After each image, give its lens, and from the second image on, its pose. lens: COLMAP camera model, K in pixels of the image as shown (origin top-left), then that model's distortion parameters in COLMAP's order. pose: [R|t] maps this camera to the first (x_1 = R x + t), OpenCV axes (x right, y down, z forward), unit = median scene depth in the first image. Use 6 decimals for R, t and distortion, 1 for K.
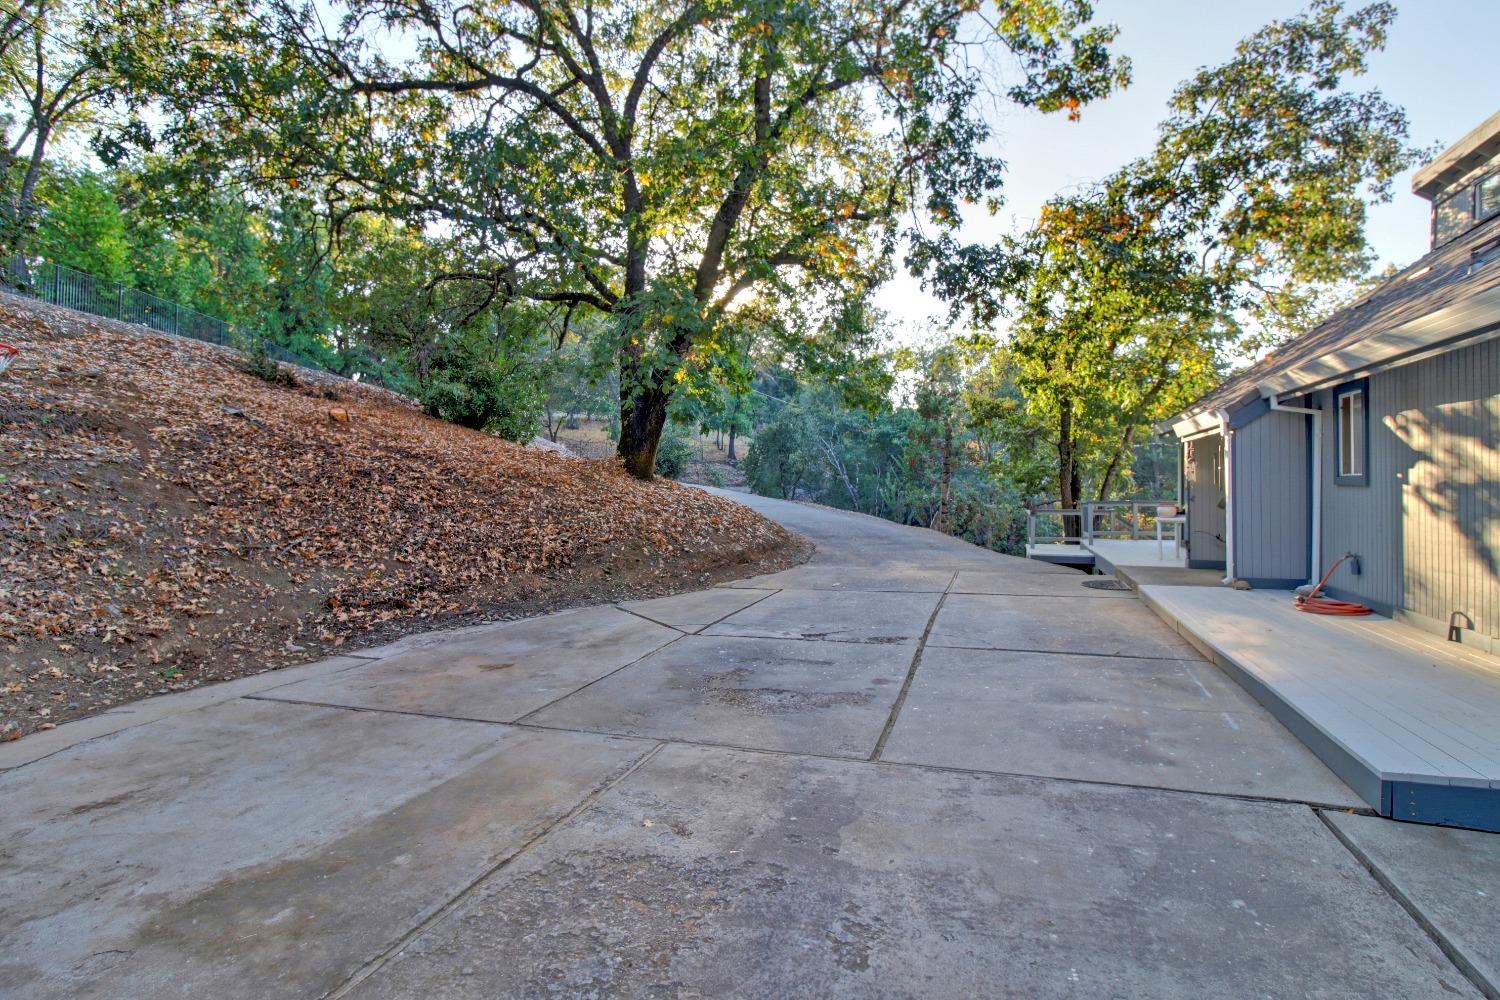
lens RADIAL K [[715.1, 0, 750.1], [0, 715.1, 480.0], [0, 0, 1]] dist [0.004944, -0.000880]
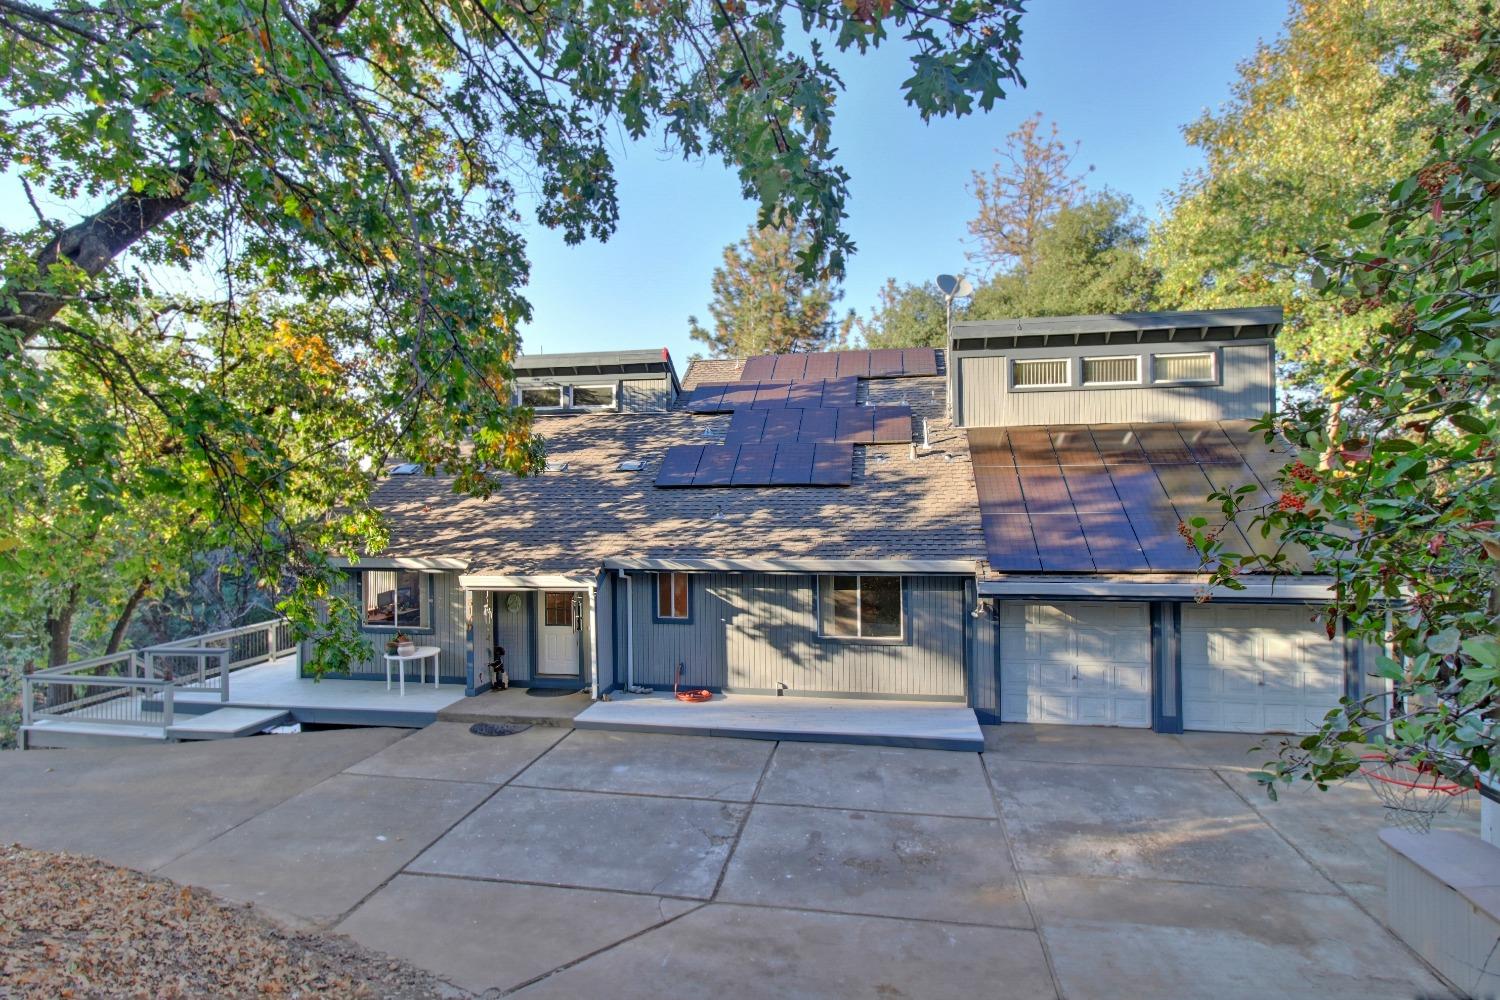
lens RADIAL K [[749.7, 0, 750.0], [0, 749.7, 500.0], [0, 0, 1]] dist [0.001677, -0.000181]
pose [[-0.103505, 0.006470, 0.994608, -1.741100], [0.011924, 0.999915, -0.005264, -0.490121], [-0.994557, 0.011315, -0.103574, 1.718053]]
